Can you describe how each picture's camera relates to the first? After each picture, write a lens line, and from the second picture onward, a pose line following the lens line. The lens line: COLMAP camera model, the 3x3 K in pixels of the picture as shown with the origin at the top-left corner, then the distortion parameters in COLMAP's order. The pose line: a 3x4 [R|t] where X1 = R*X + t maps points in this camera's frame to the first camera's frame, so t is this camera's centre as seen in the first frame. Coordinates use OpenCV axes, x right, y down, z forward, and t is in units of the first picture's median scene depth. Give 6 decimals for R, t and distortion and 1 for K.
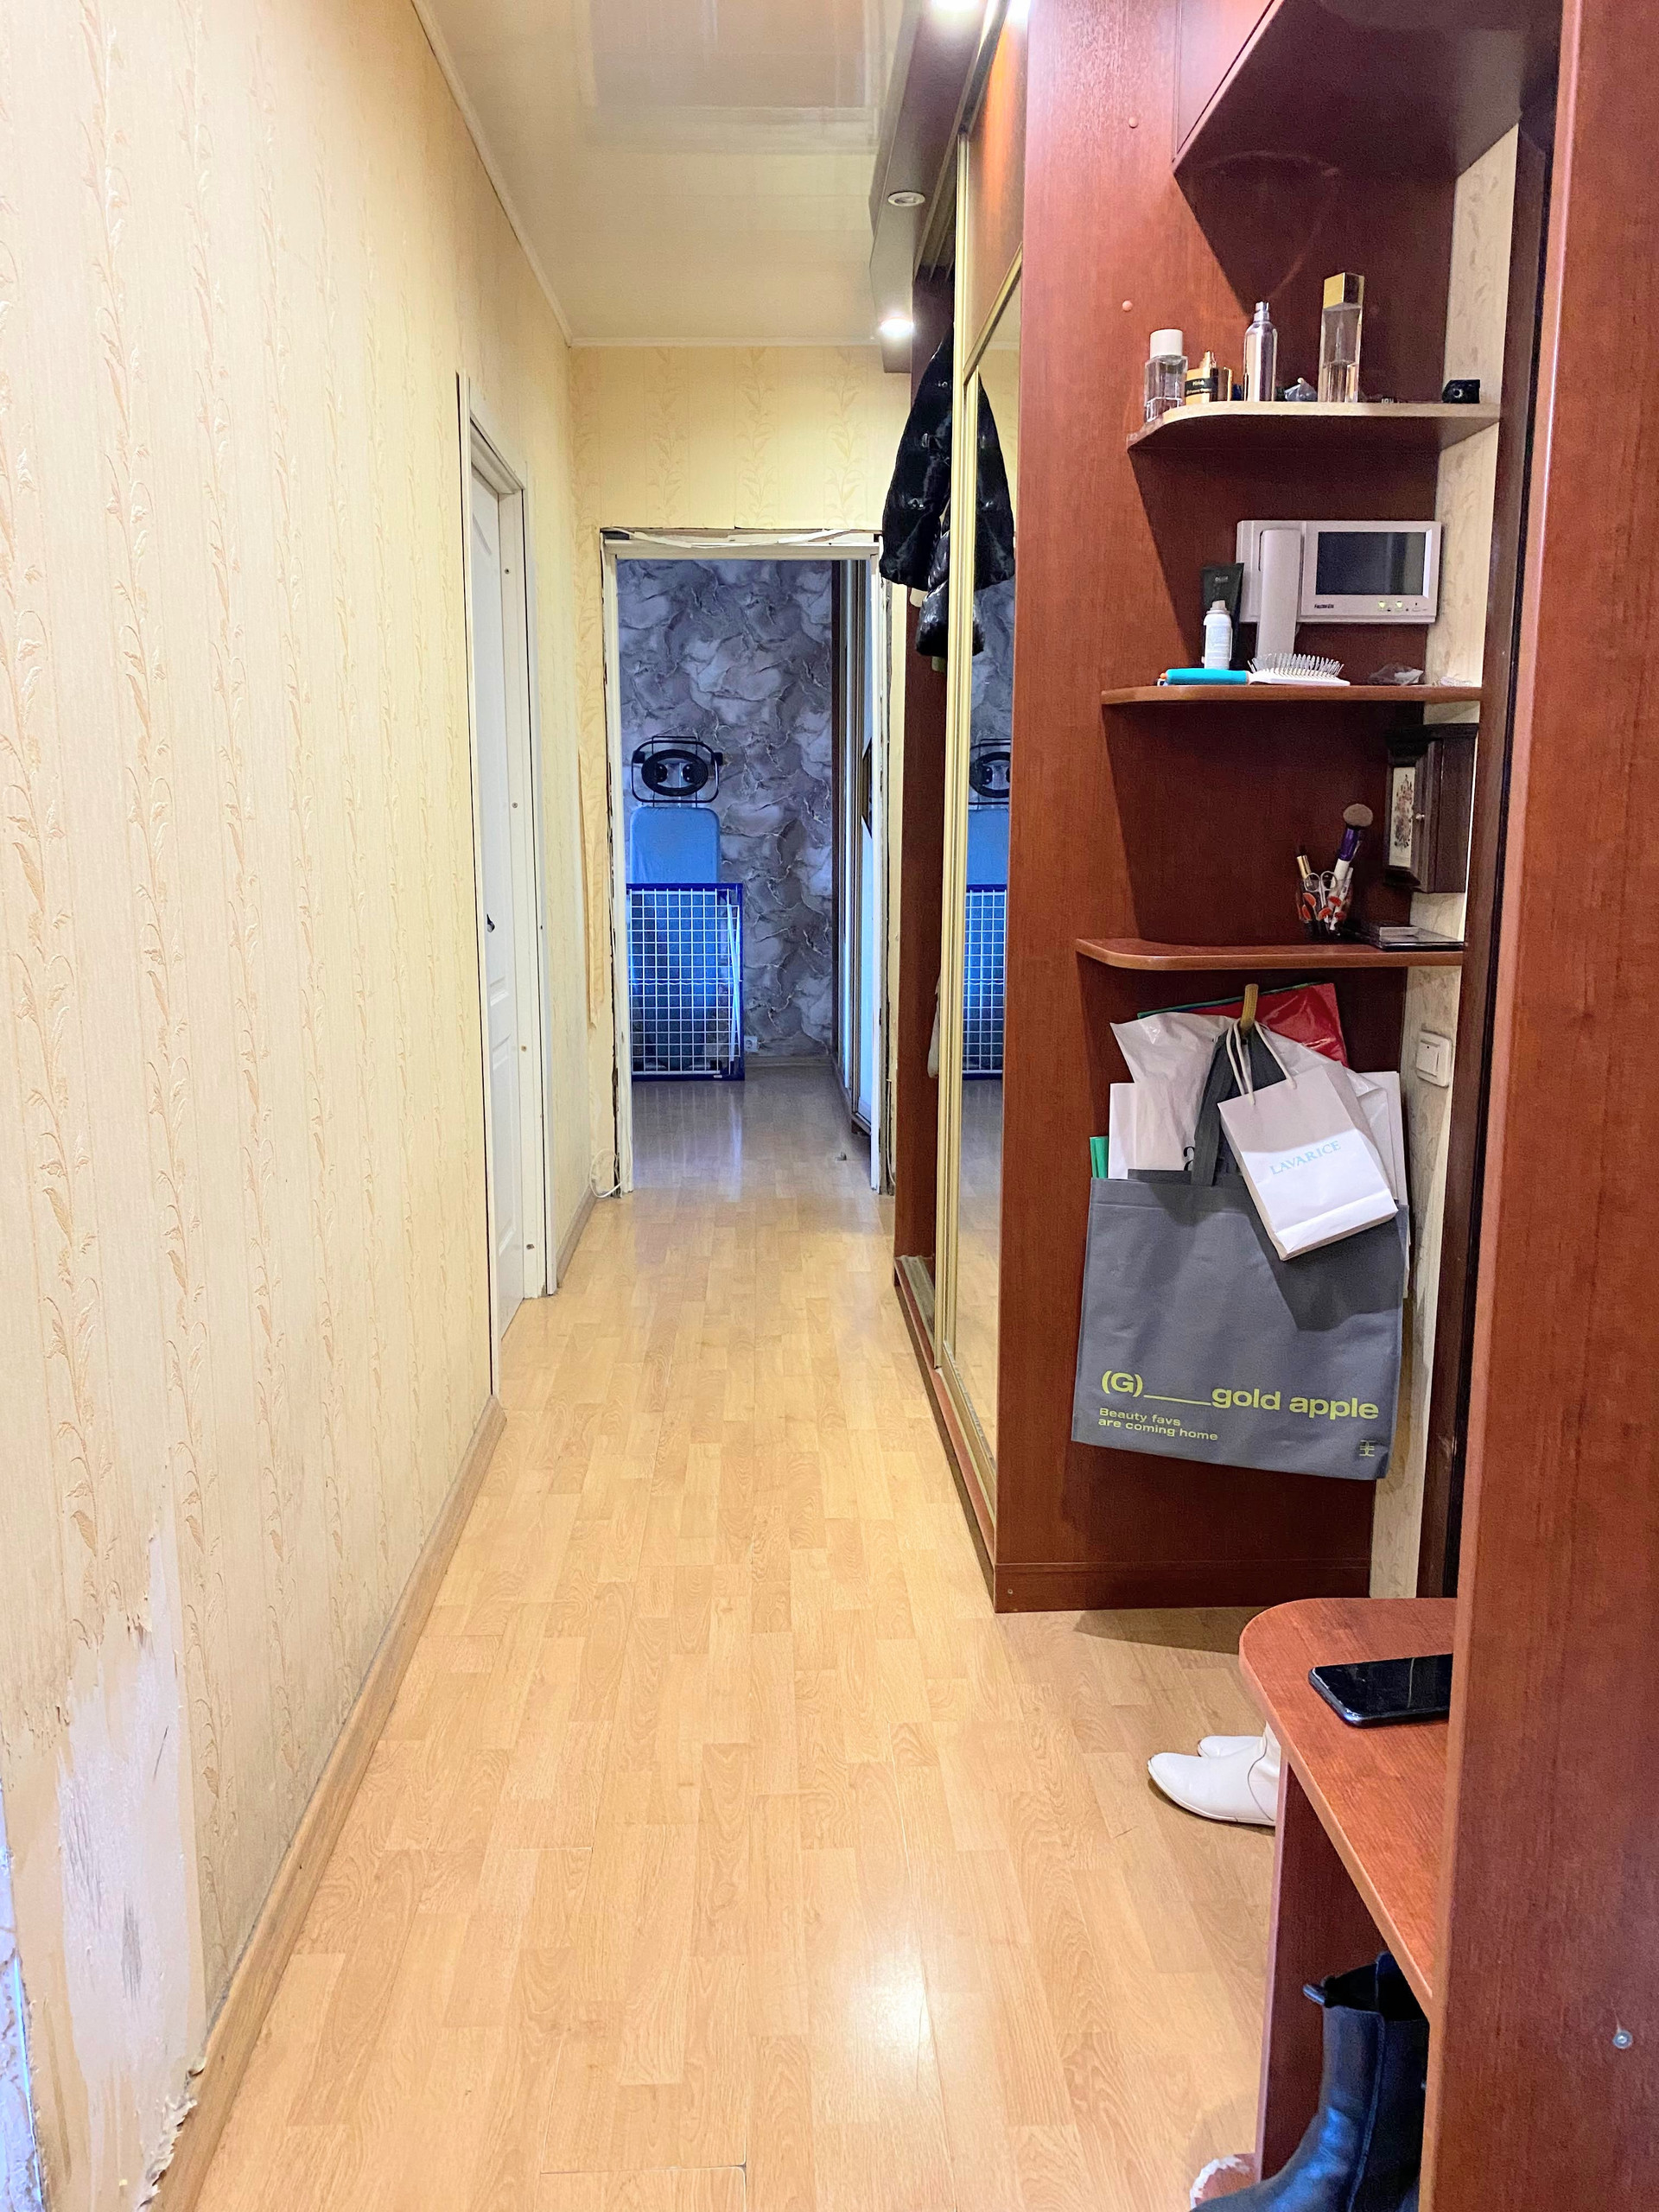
lens RADIAL K [[1676.1, 0, 830.1], [0, 1676.1, 1107.5], [0, 0, 1]] dist [0.047810, -0.050888]
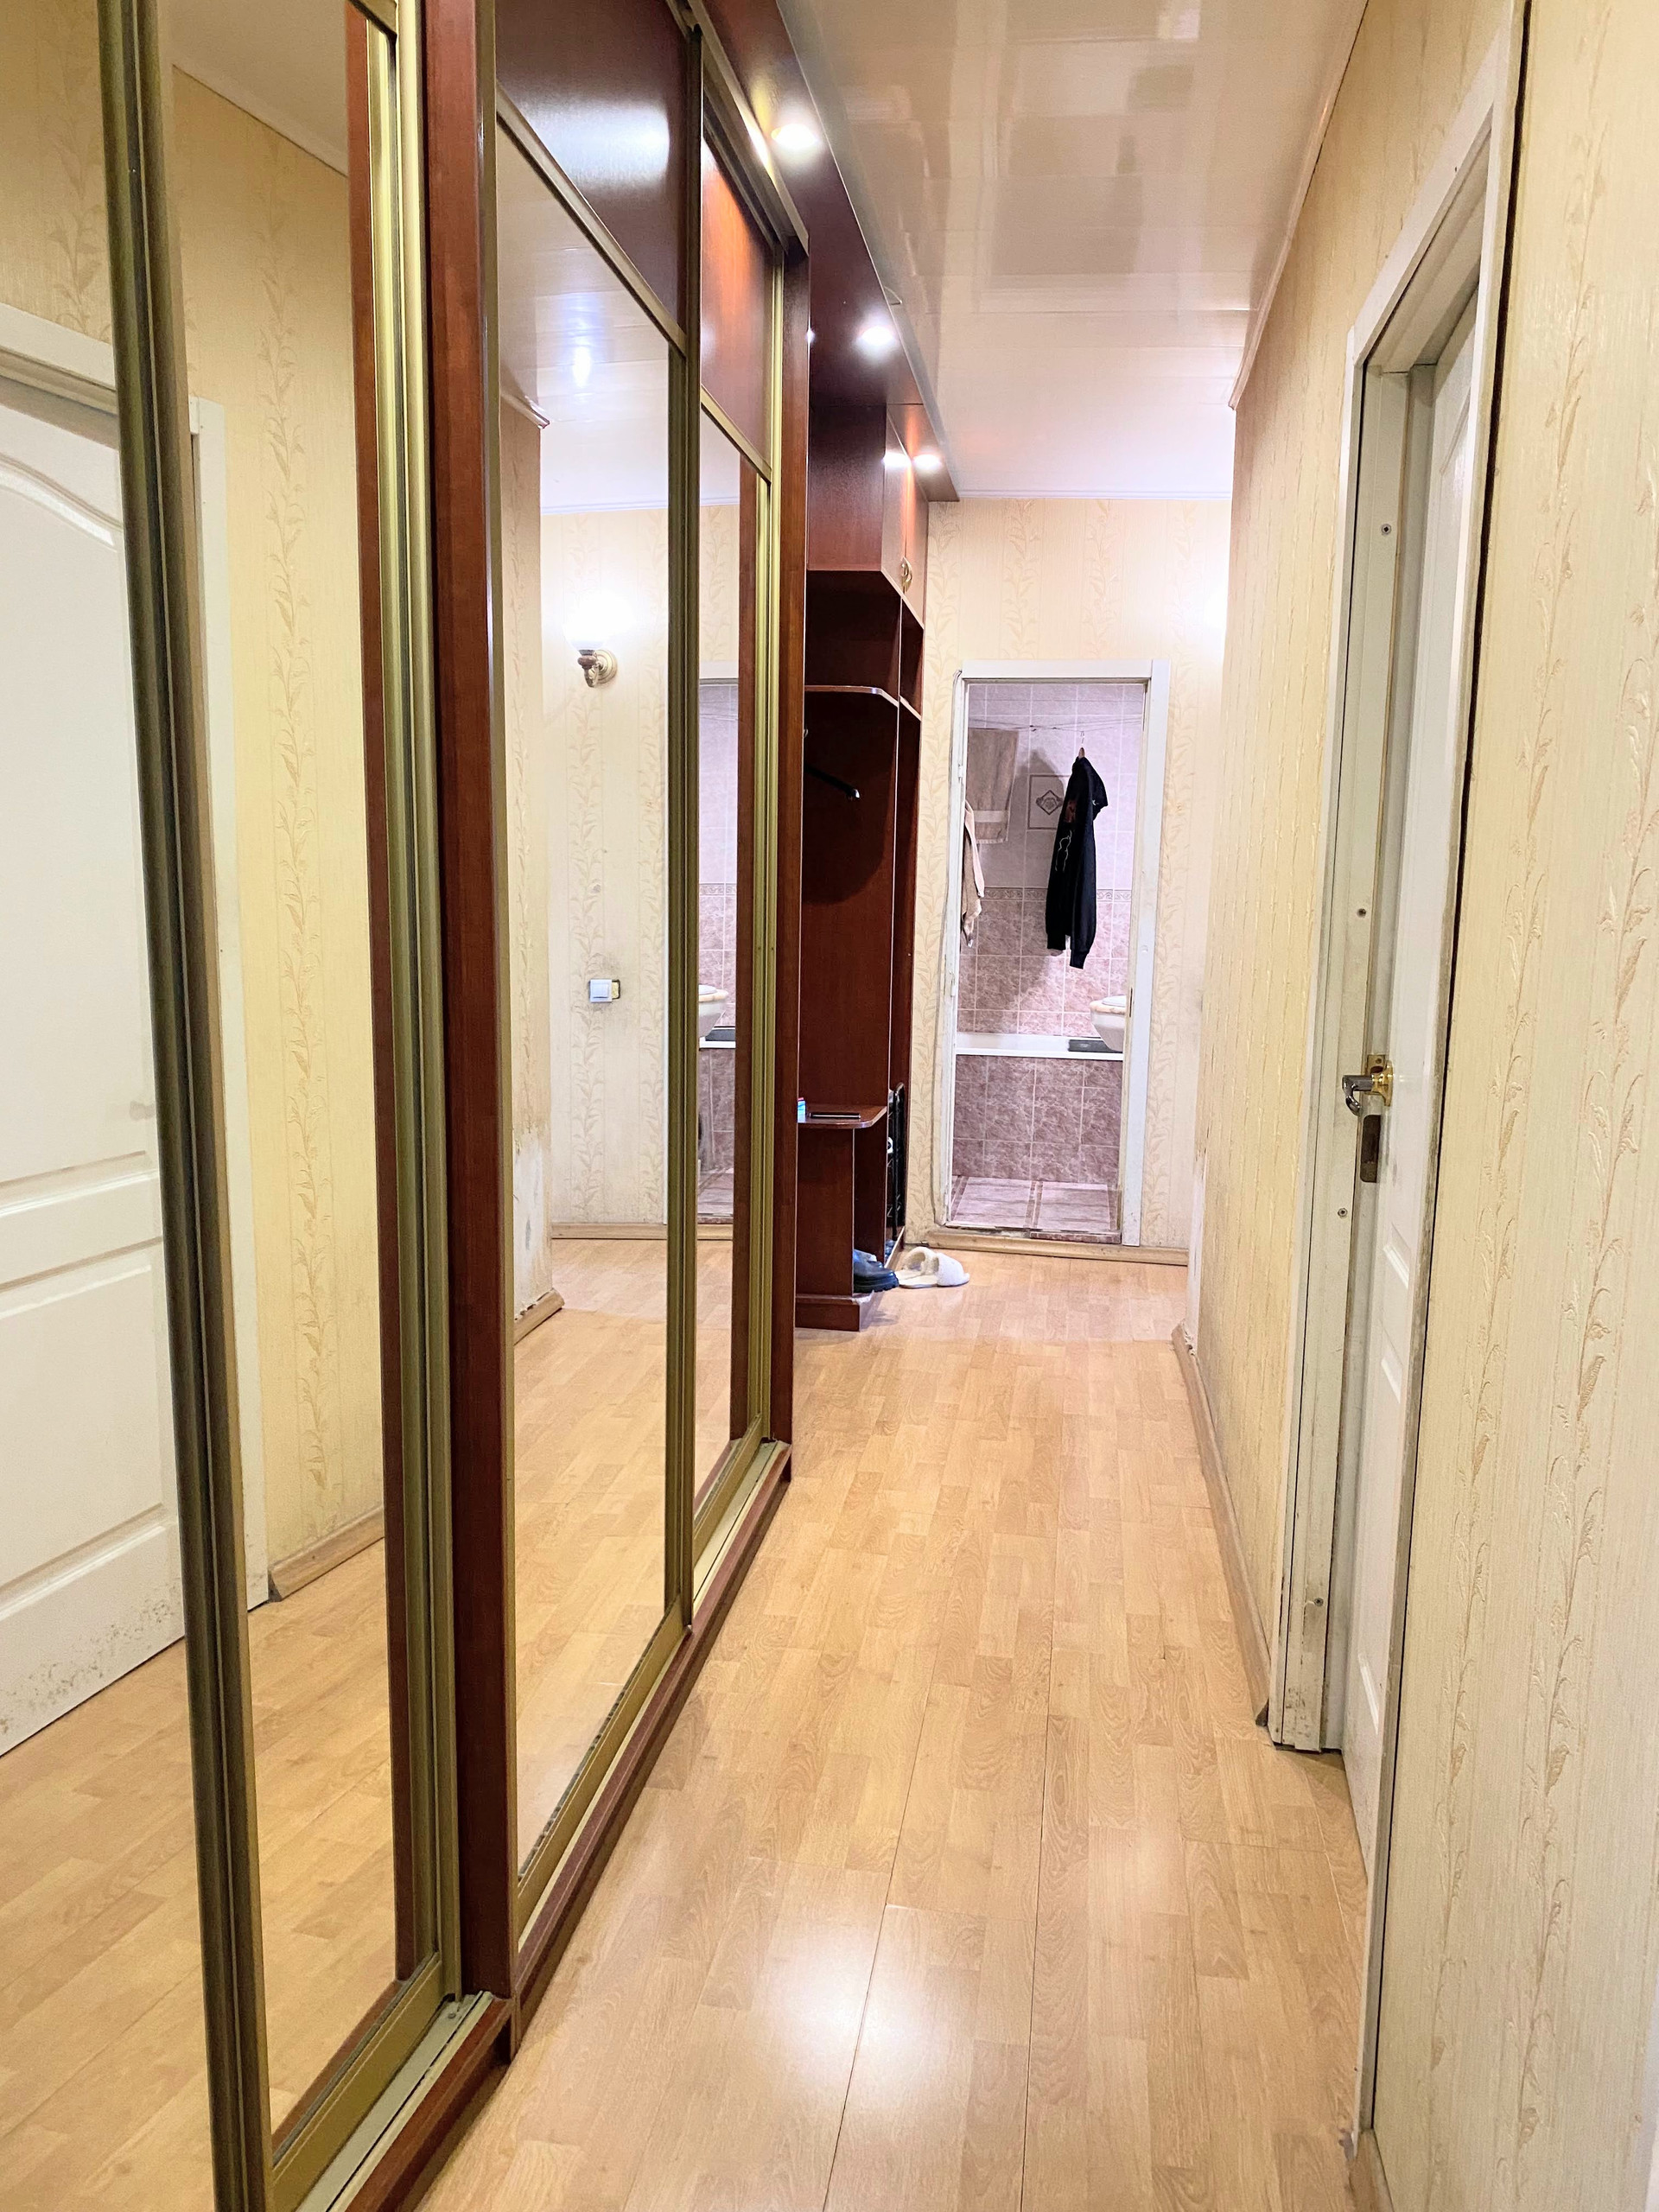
lens RADIAL K [[1676.1, 0, 830.8], [0, 1676.1, 1110.7], [0, 0, 1]] dist [0.047810, -0.050888]
pose [[-0.980954, -0.051603, 0.187262, -0.149328], [0.008961, 0.951017, 0.309009, -0.350312], [-0.194035, 0.304802, -0.932441, 1.863688]]
